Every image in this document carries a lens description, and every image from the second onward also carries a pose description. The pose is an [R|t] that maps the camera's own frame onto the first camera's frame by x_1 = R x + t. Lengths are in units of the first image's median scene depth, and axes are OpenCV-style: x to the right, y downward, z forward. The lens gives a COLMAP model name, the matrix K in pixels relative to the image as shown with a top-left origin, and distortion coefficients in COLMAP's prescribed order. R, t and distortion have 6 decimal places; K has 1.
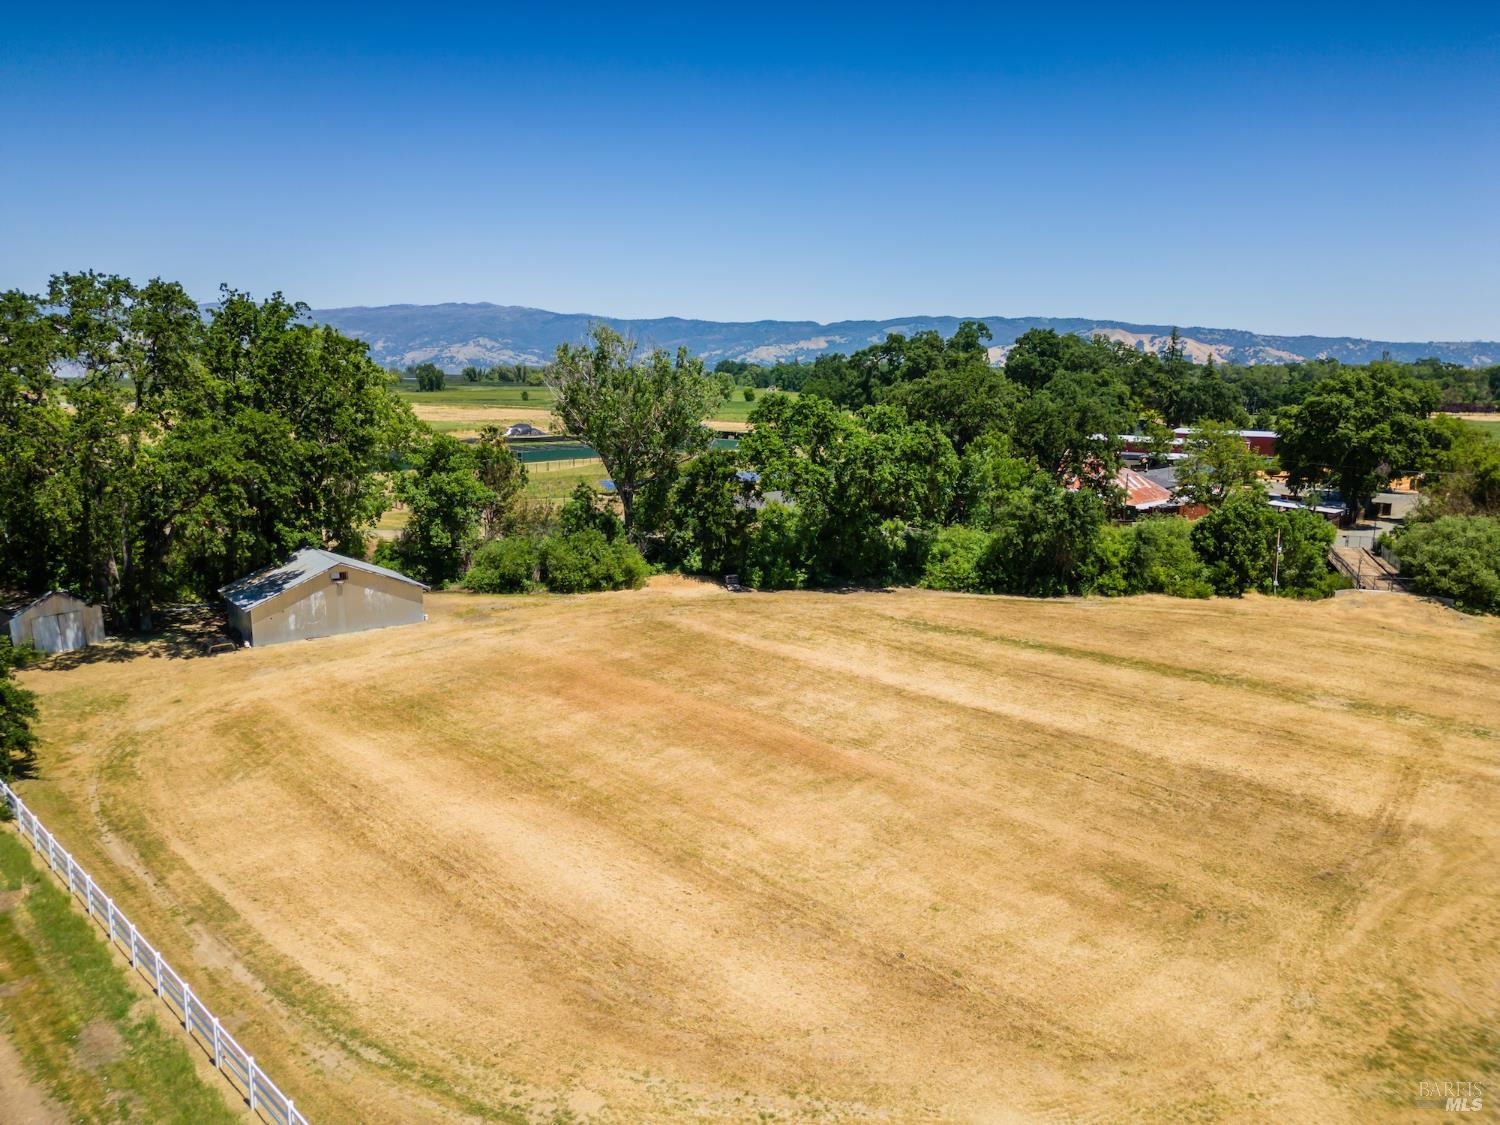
lens RADIAL K [[1050.1, 0, 747.2], [0, 1050.1, 560.4], [0, 0, 1]] dist [0.066136, -0.059325]
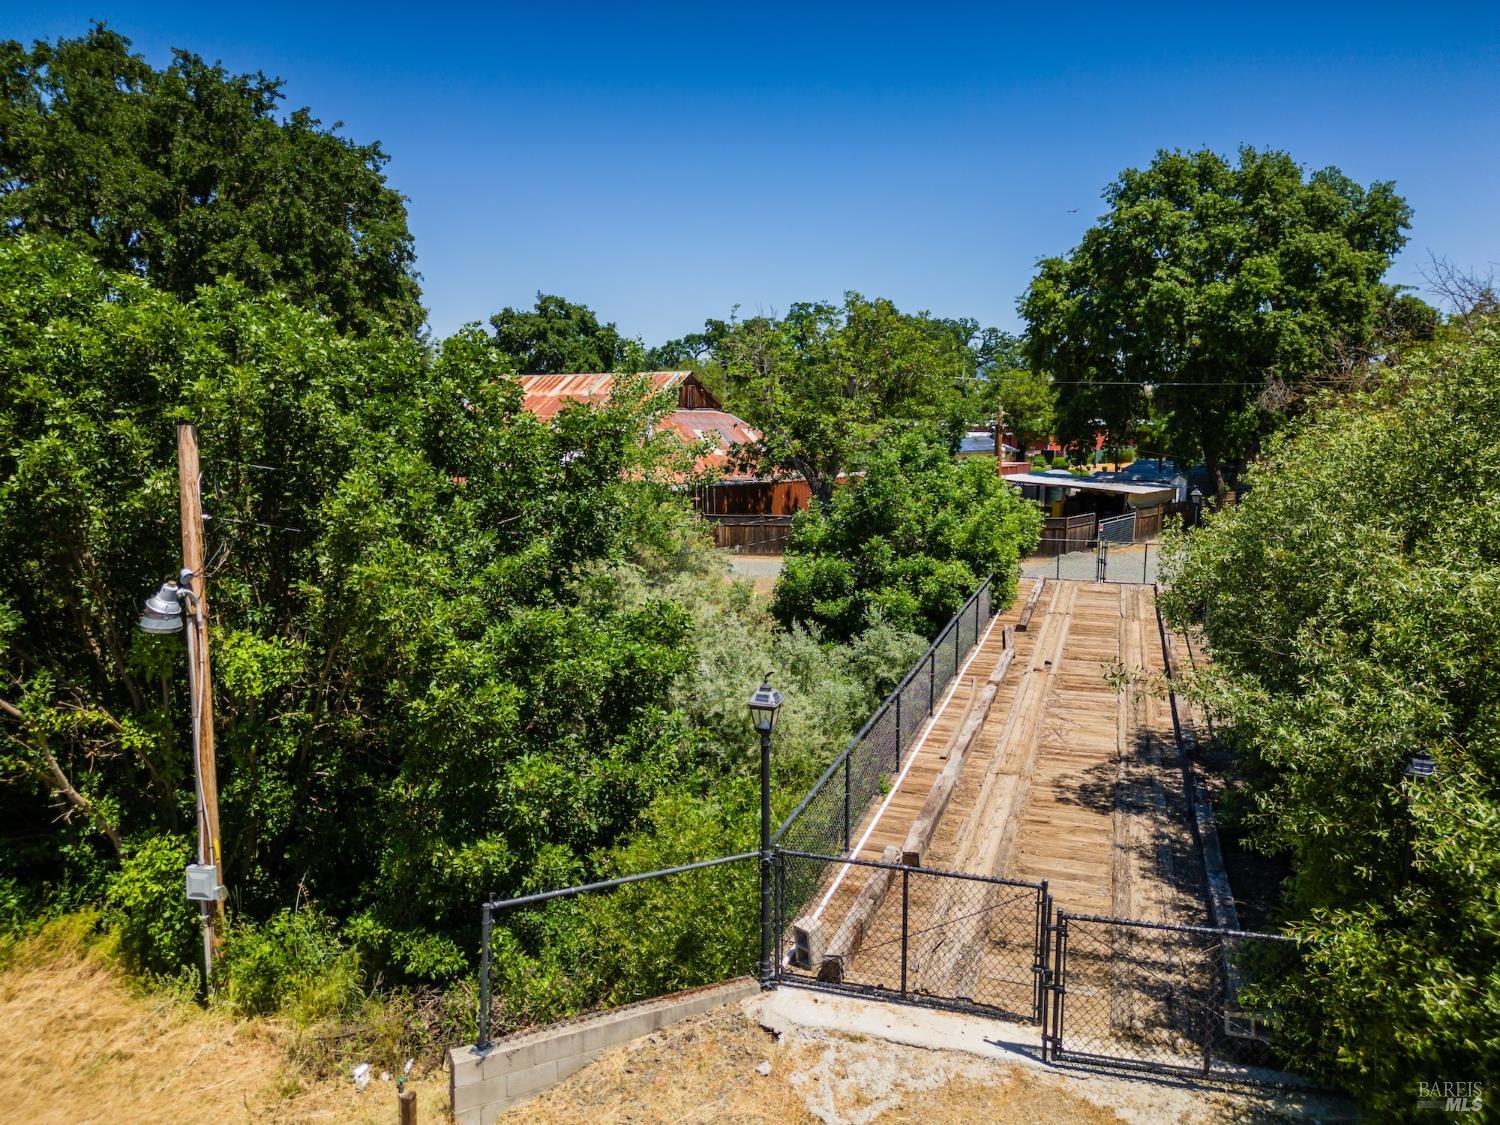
lens RADIAL K [[1050.1, 0, 747.2], [0, 1050.1, 560.4], [0, 0, 1]] dist [0.066136, -0.059325]
pose [[0.999409, -0.006128, 0.033821, 0.392834], [0.007456, 0.999201, -0.039276, -0.006996], [-0.033553, 0.039505, 0.998656, 0.620788]]
